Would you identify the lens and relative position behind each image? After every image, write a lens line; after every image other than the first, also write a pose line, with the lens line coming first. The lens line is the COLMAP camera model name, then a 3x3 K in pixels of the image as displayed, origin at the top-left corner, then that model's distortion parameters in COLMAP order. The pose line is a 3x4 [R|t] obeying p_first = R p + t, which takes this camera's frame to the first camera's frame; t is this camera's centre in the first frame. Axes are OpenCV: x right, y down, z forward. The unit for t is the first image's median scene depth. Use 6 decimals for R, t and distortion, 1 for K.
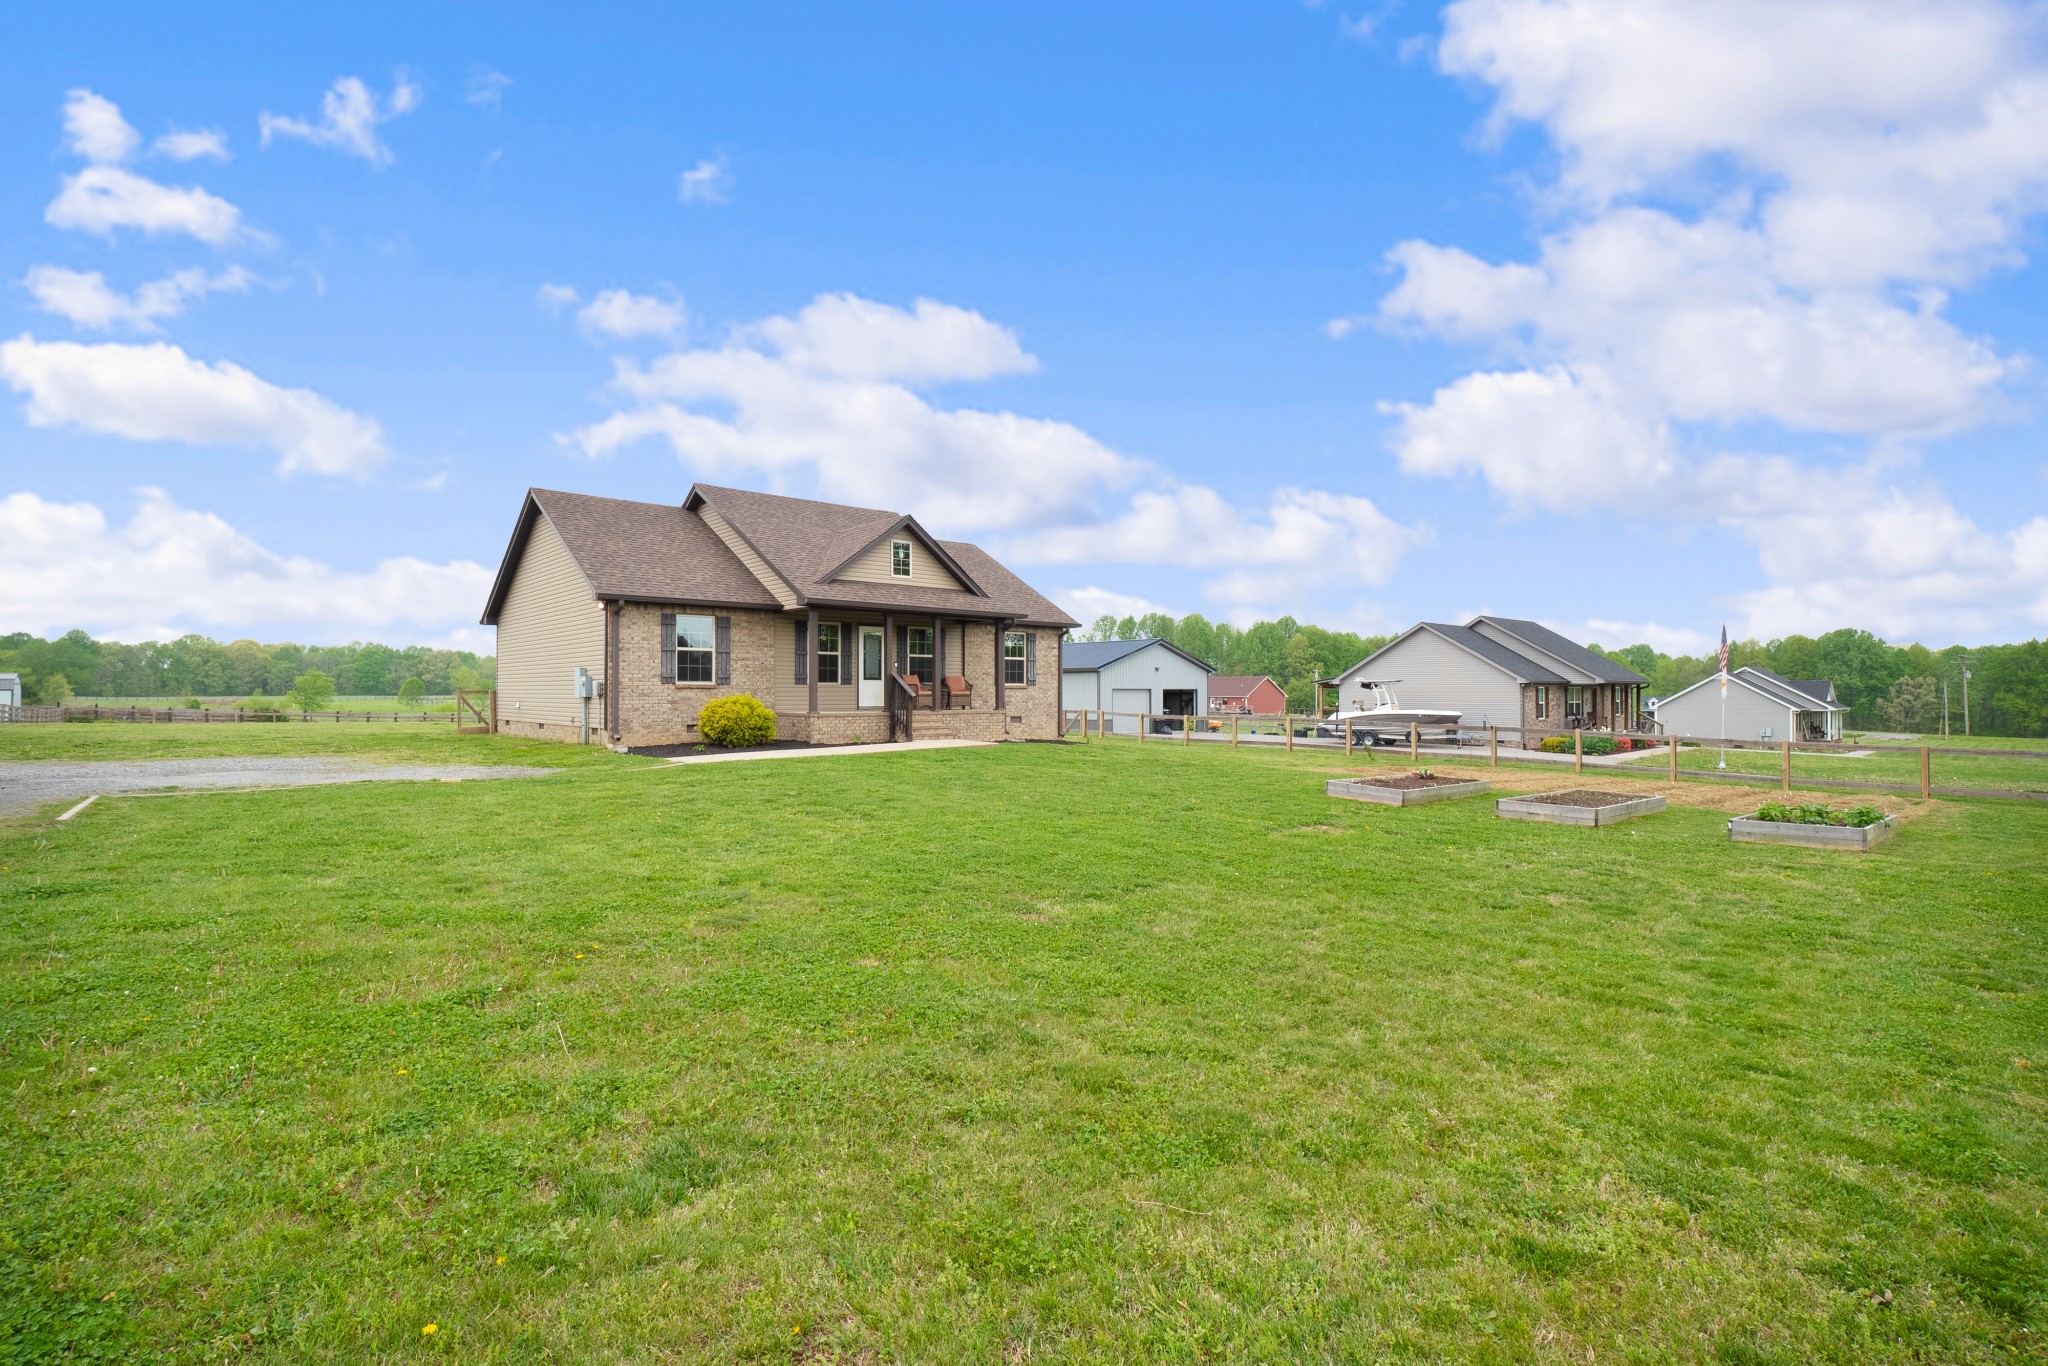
lens RADIAL K [[976.8, 0, 1026.3], [0, 976.8, 684.1], [0, 0, 1]] dist [-0.009408, -0.000370]
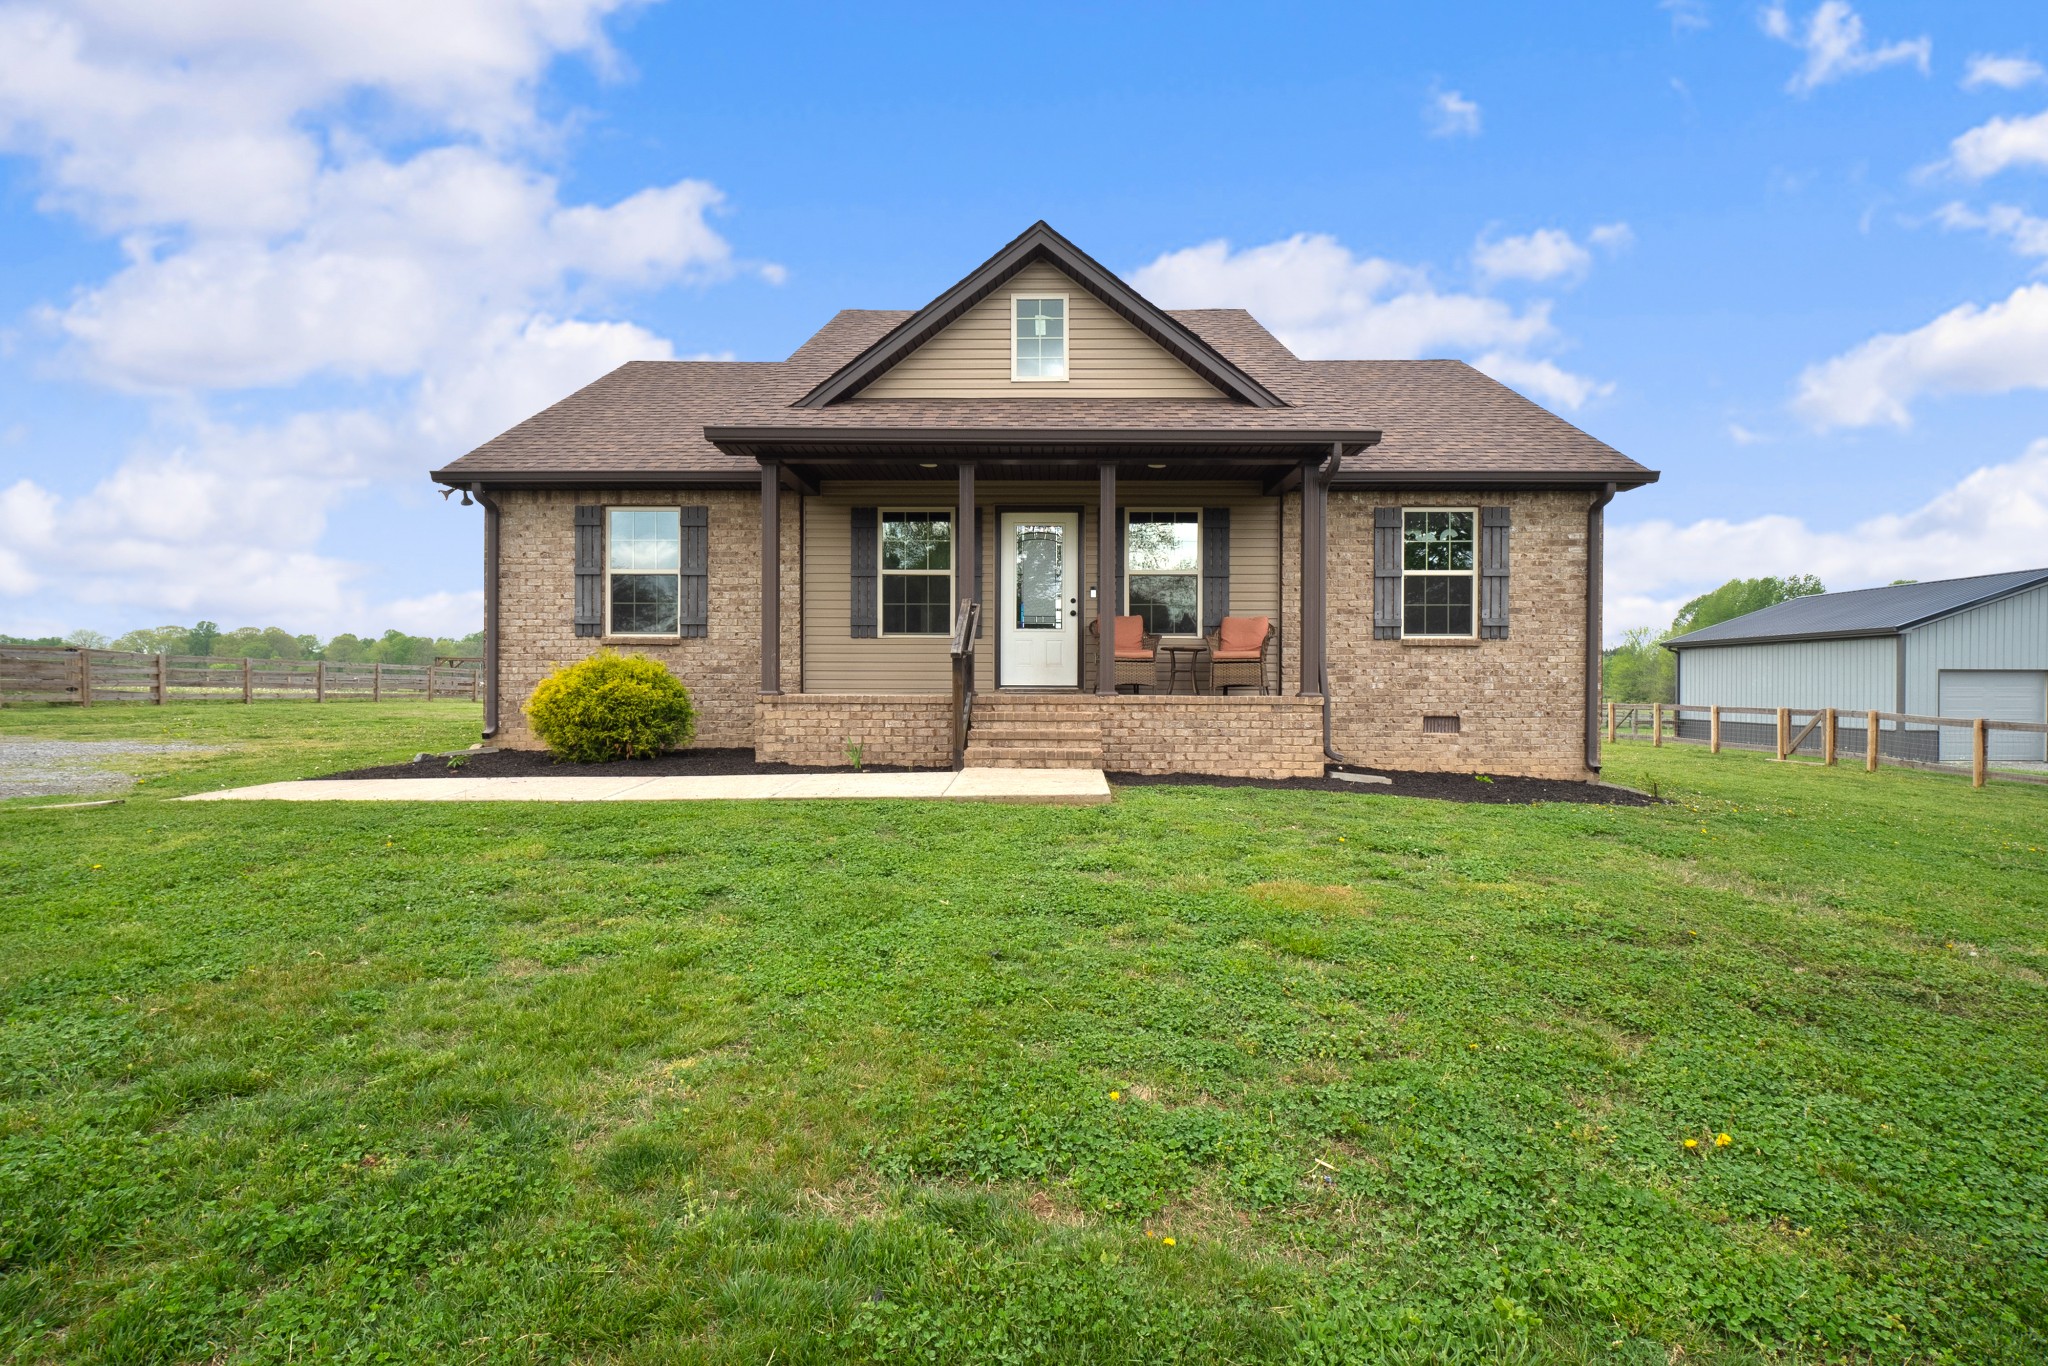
lens RADIAL K [[976.8, 0, 1019.7], [0, 976.8, 691.8], [0, 0, 1]] dist [-0.009408, -0.000370]
pose [[0.740807, 0.006191, -0.671690, 0.154365], [0.000551, 0.999952, 0.009824, 0.022486], [0.671718, -0.007647, 0.740767, 0.686833]]
